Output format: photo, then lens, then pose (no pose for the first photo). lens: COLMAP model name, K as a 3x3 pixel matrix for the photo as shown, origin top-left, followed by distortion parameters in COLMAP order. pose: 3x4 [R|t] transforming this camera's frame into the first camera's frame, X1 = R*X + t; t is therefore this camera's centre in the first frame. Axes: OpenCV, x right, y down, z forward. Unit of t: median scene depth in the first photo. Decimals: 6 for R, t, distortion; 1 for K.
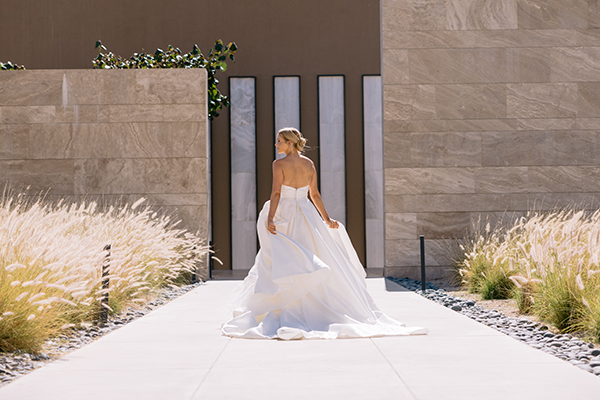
lens RADIAL K [[1213.1, 0, 300.0], [0, 1213.1, 199.5], [0, 0, 1]] dist [0.026812, 0.000000]
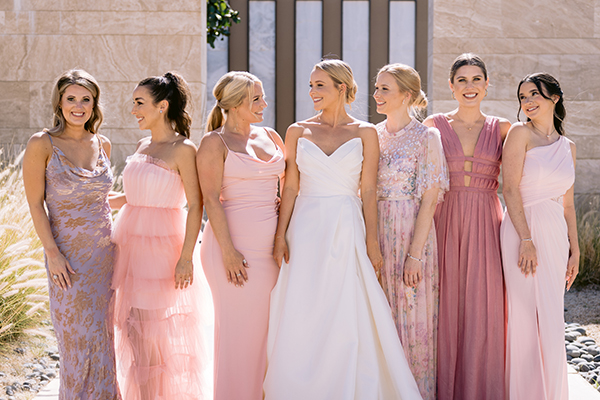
lens RADIAL K [[1133.0, 0, 300.3], [0, 1133.0, 200.7], [0, 0, 1]] dist [-0.006857, 0.000000]
pose [[0.999699, 0.018395, -0.016212, -0.001423], [-0.017291, 0.997684, 0.065791, -0.008078], [0.017385, -0.065491, 0.997702, 0.277257]]
